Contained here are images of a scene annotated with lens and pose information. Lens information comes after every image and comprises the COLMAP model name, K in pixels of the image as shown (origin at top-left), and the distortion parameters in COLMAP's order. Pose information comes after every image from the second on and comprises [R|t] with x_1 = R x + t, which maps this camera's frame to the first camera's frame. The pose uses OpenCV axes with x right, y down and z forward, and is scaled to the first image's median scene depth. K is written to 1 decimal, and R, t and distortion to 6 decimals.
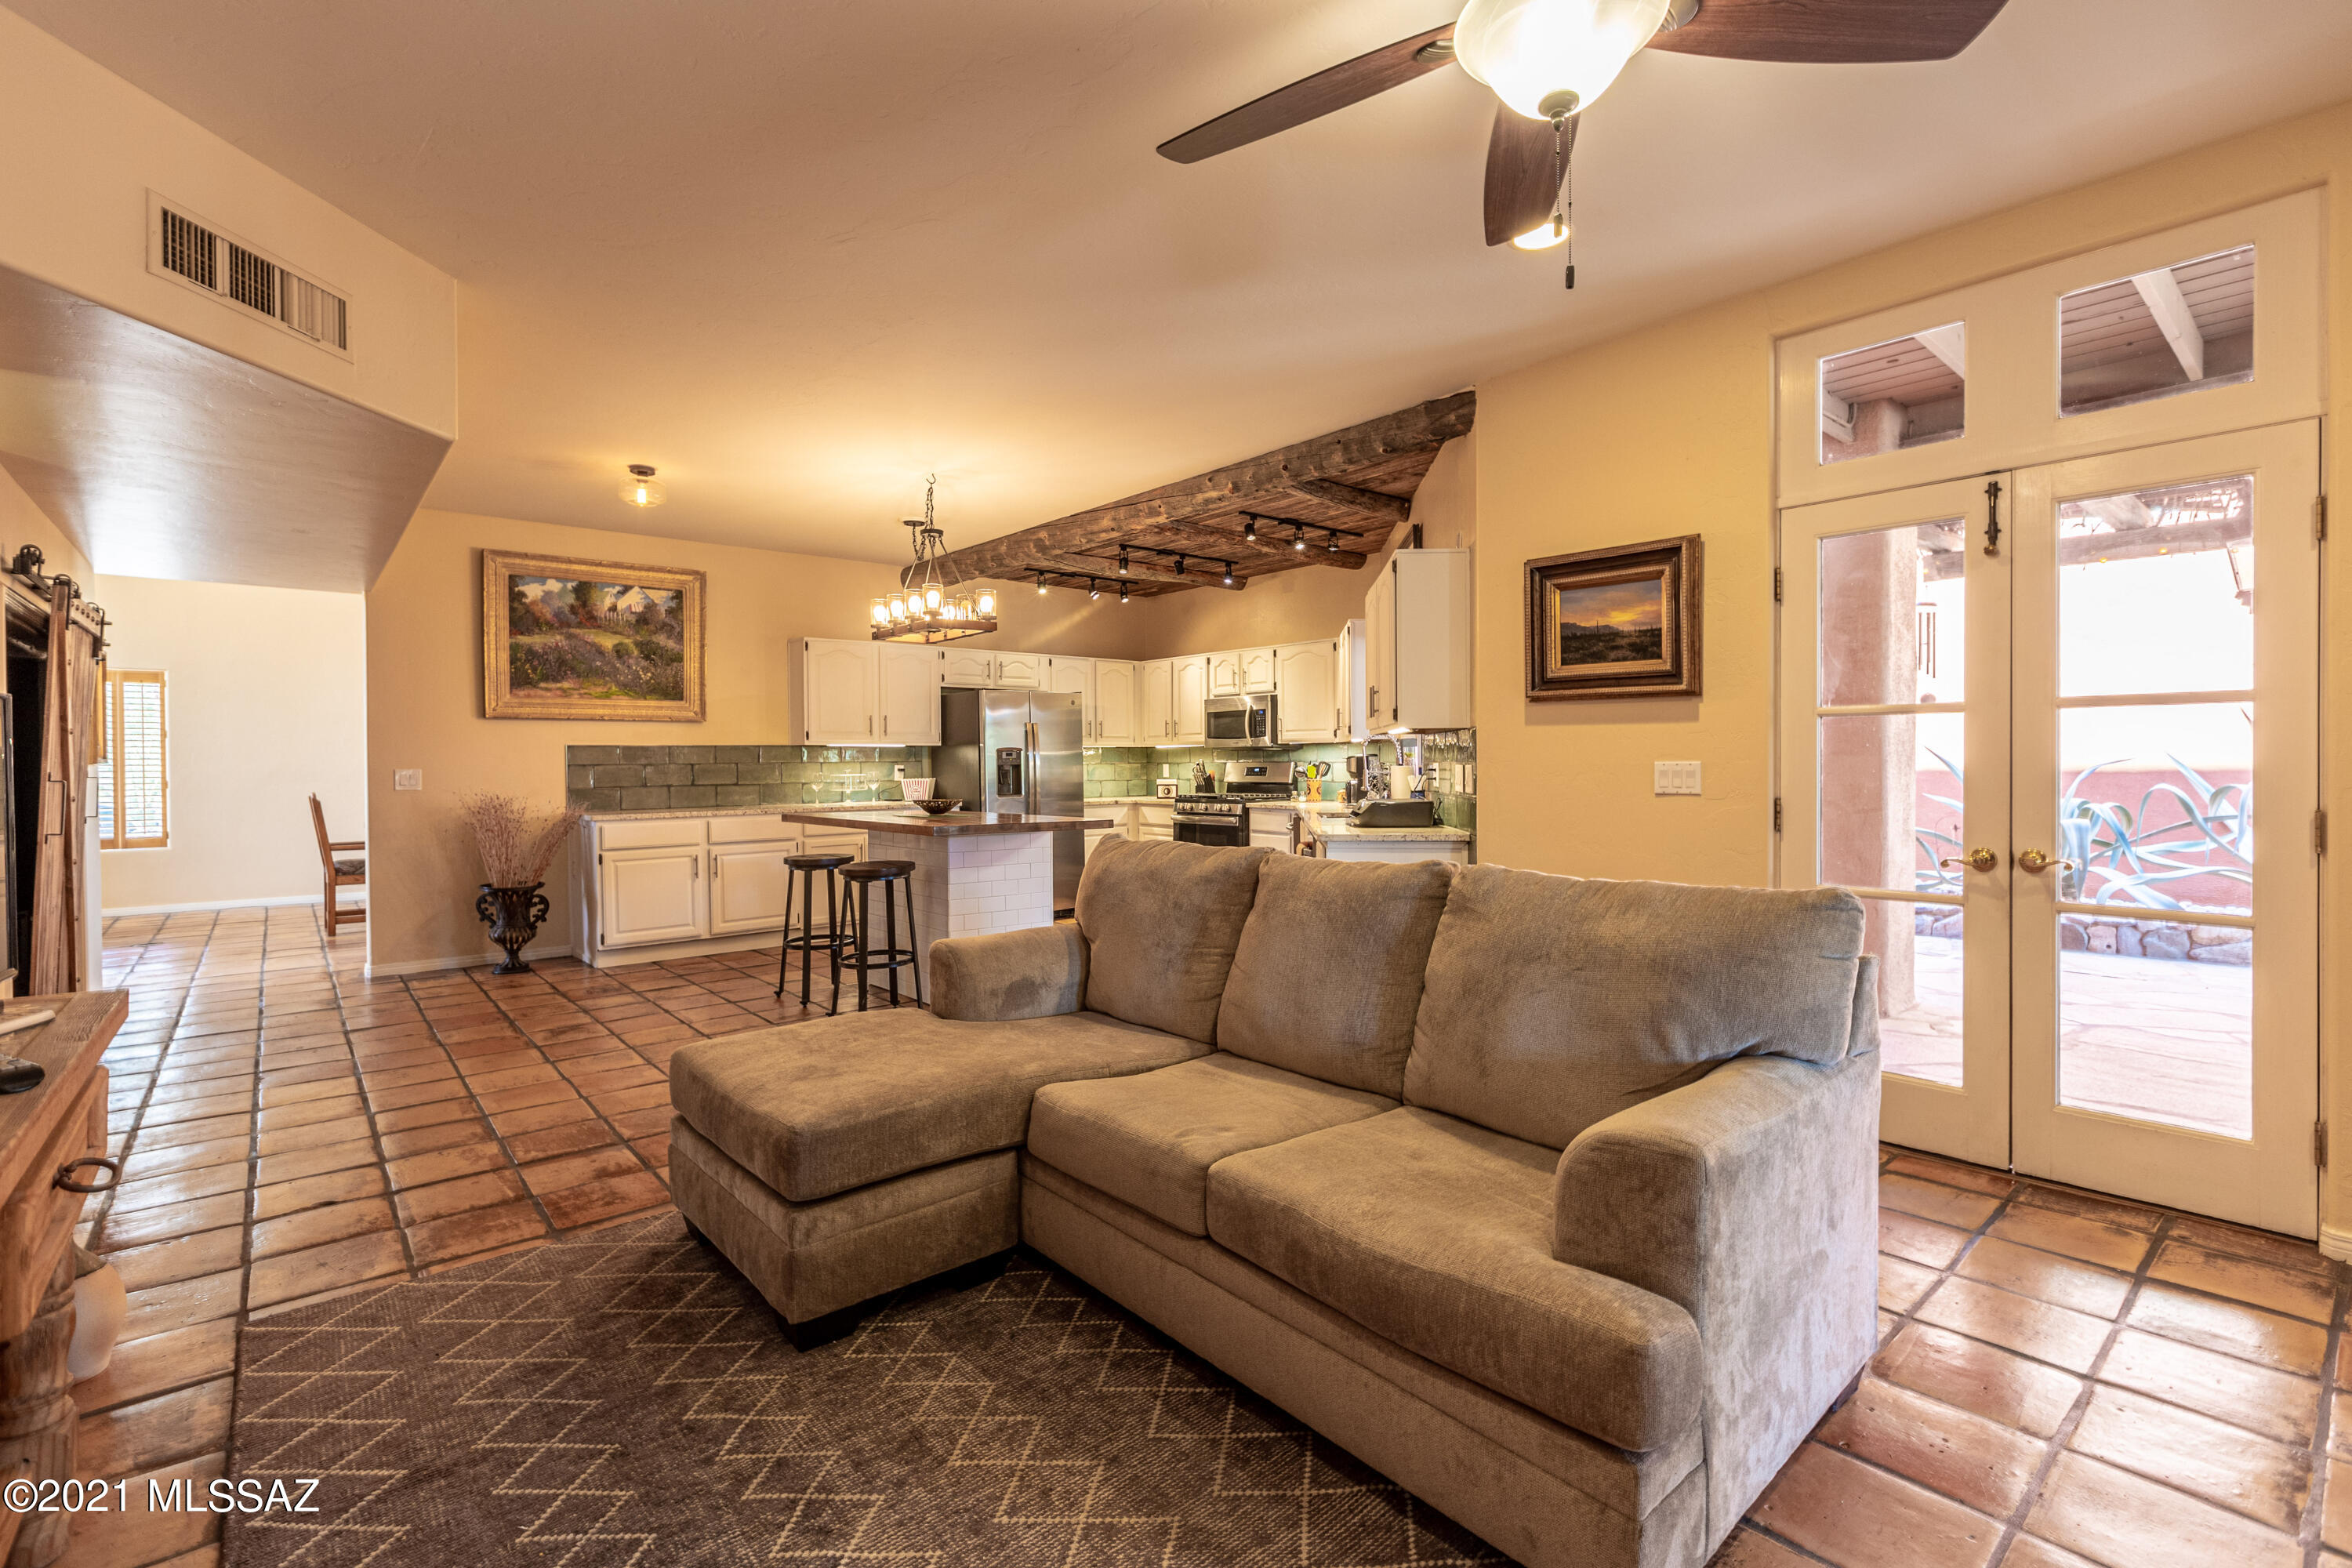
lens RADIAL K [[1047.0, 0, 1185.0], [0, 1047.0, 782.7], [0, 0, 1]] dist [0.004108, -0.001347]
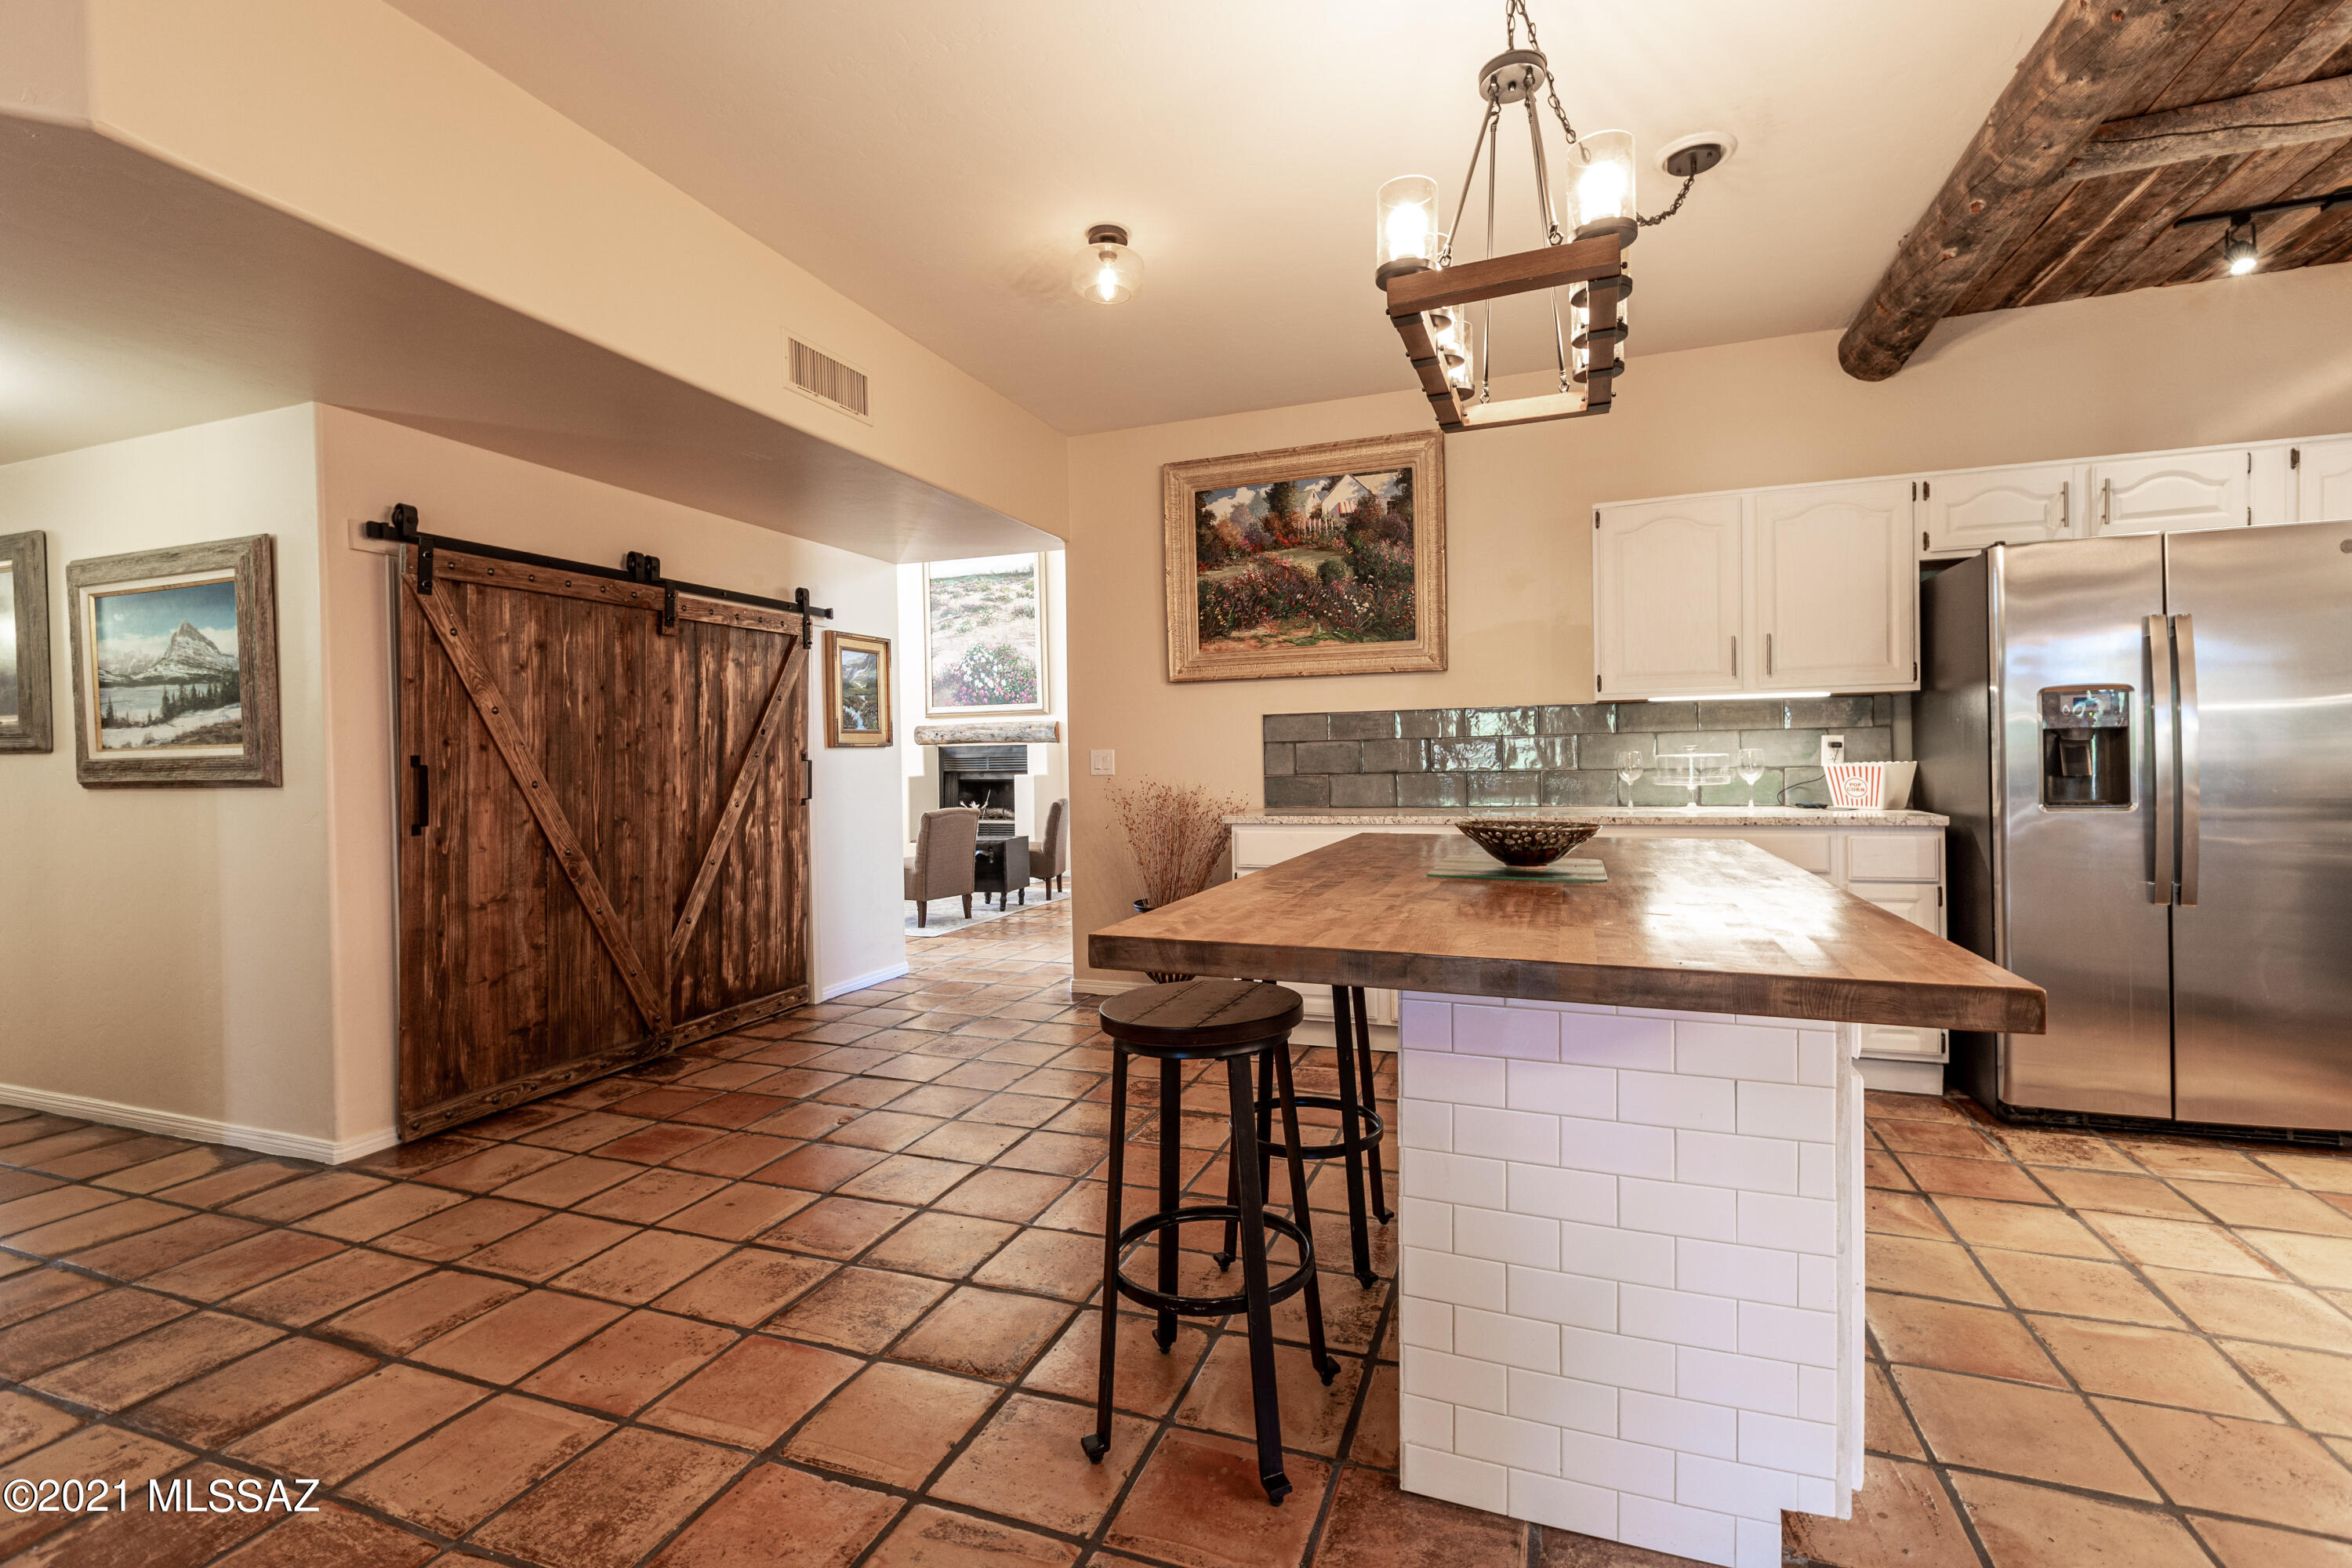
lens RADIAL K [[1047.0, 0, 1175.6], [0, 1047.0, 777.9], [0, 0, 1]] dist [0.004108, -0.001347]
pose [[0.480832, 0.016734, -0.876653, 0.015522], [-0.005478, 0.999856, 0.016081, -0.003063], [0.876796, -0.002930, 0.480854, 0.567410]]
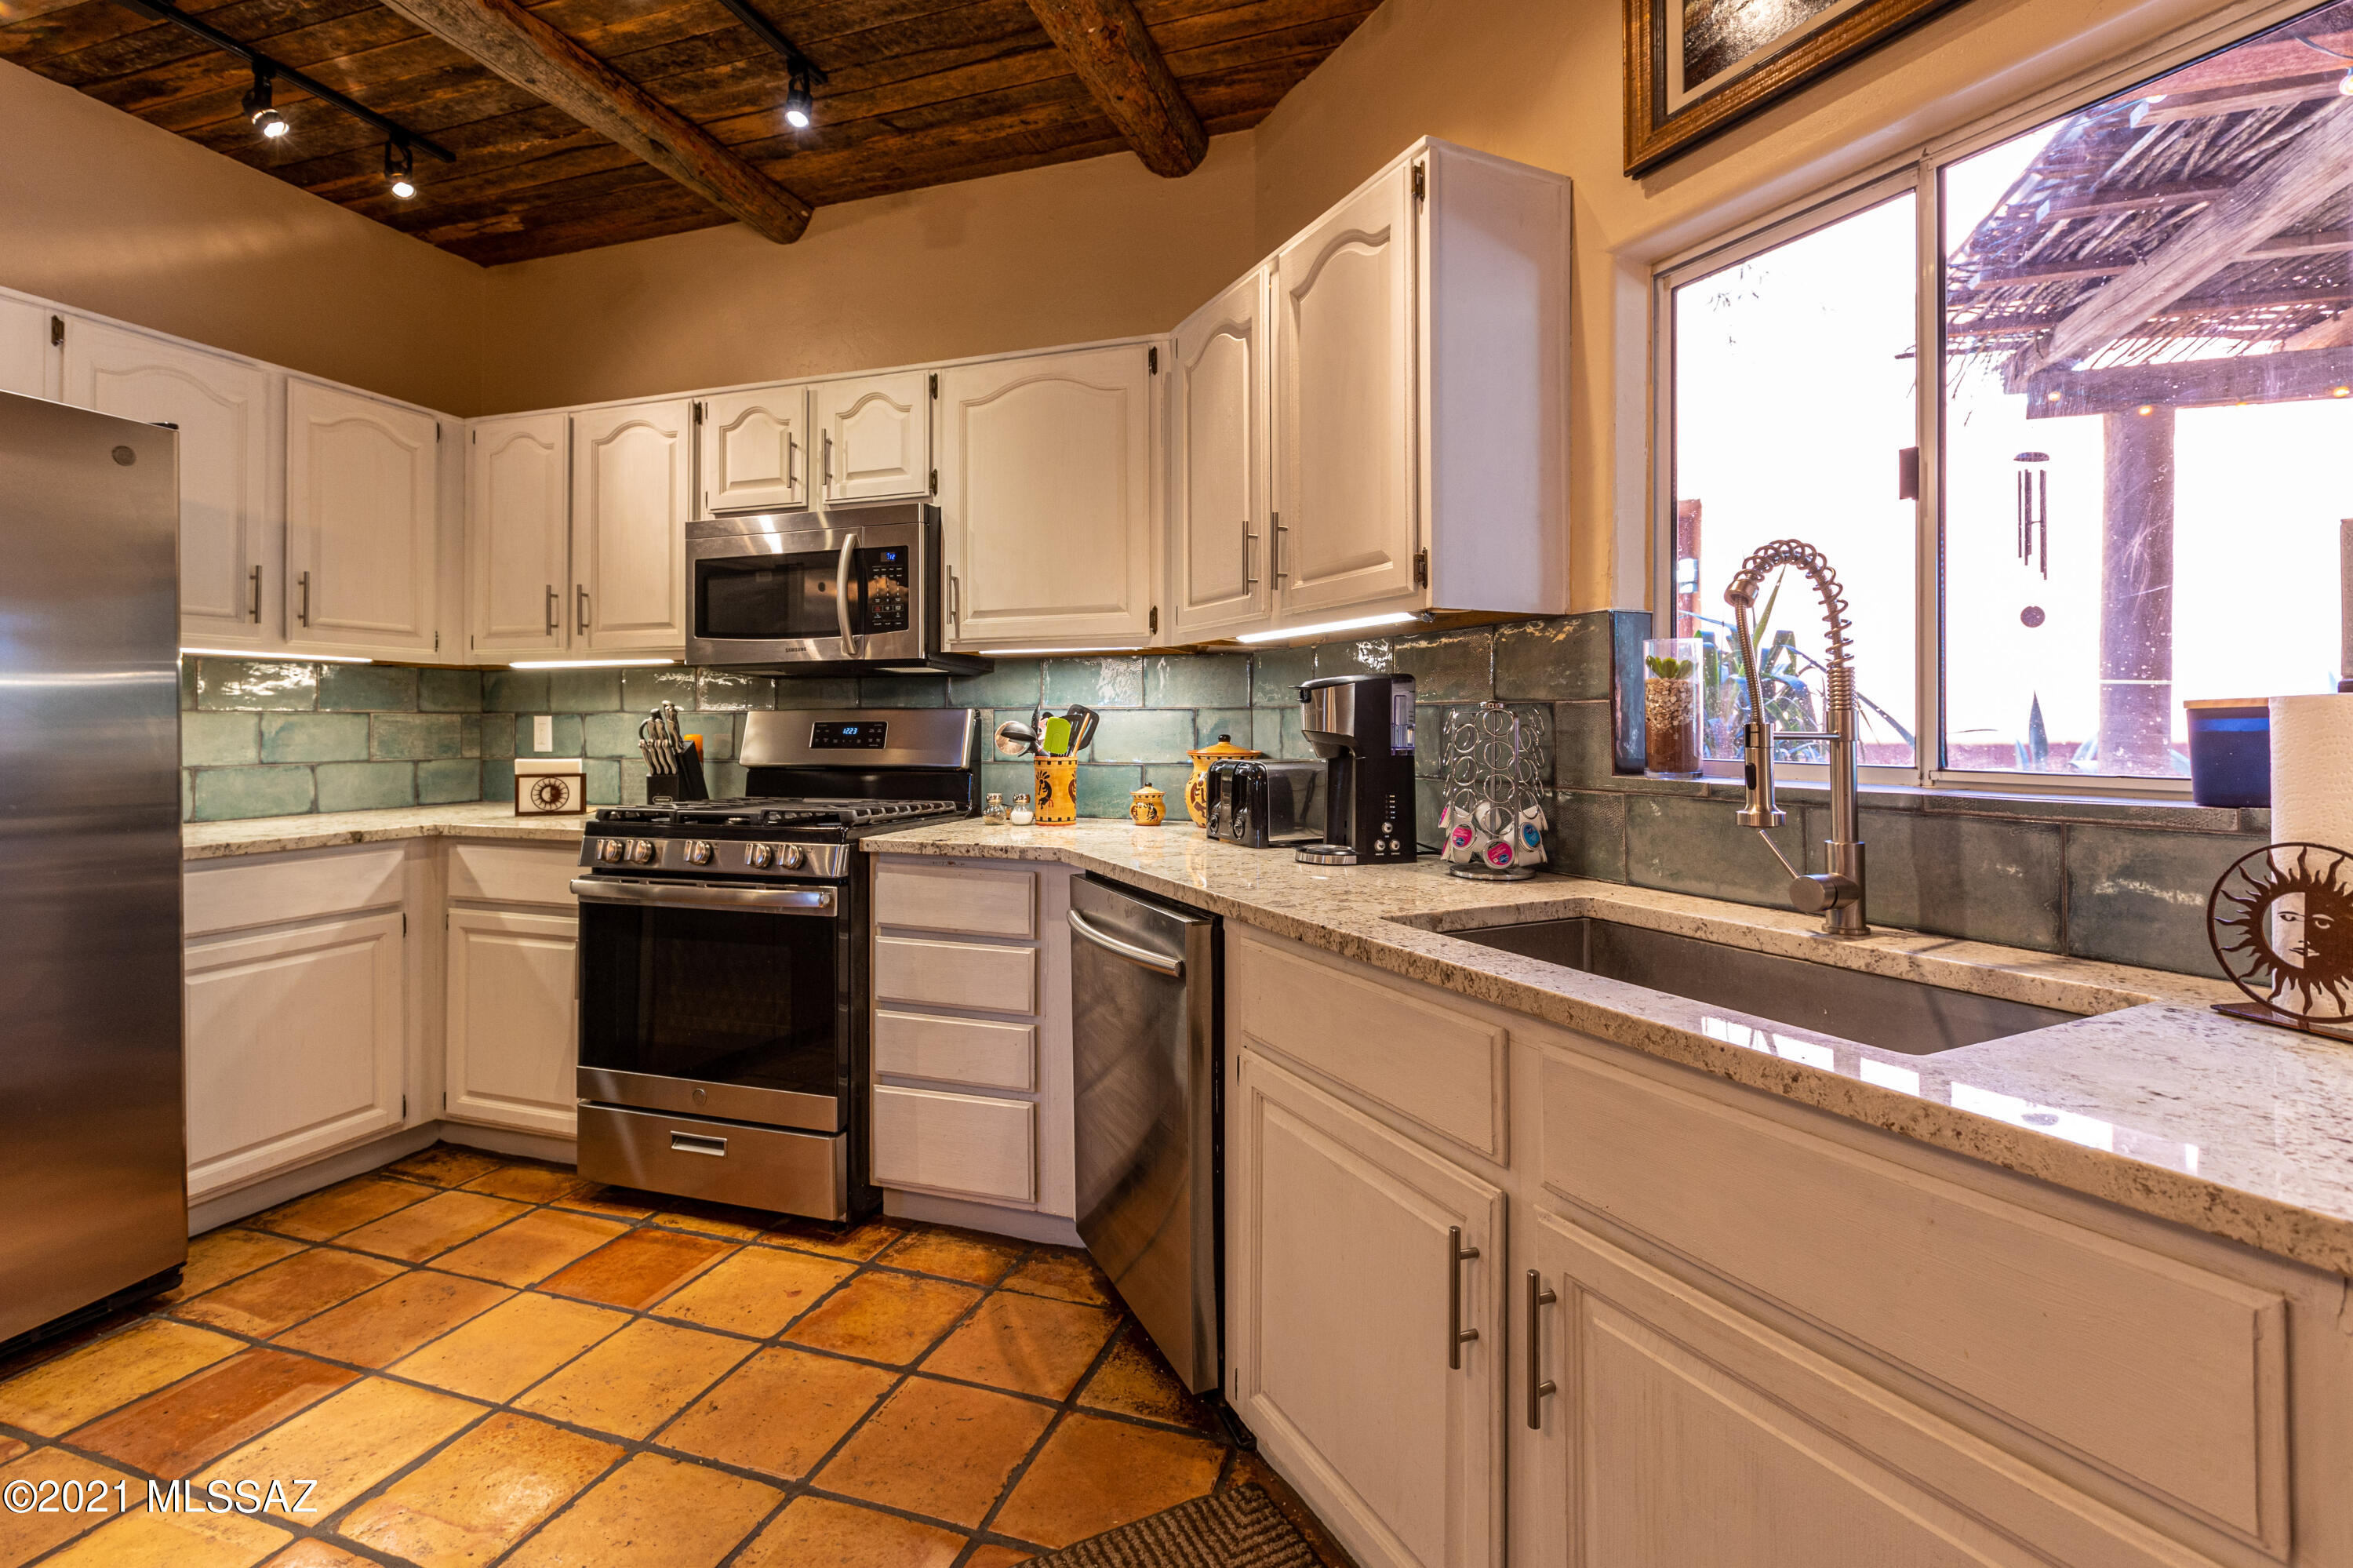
lens RADIAL K [[1047.5, 0, 1158.5], [0, 1047.5, 720.4], [0, 0, 1]] dist [0.004108, -0.001347]
pose [[0.861746, 0.010520, 0.507231, -0.025133], [0.005275, 0.999545, -0.029692, -0.006110], [-0.507312, 0.028262, 0.861299, 0.774238]]
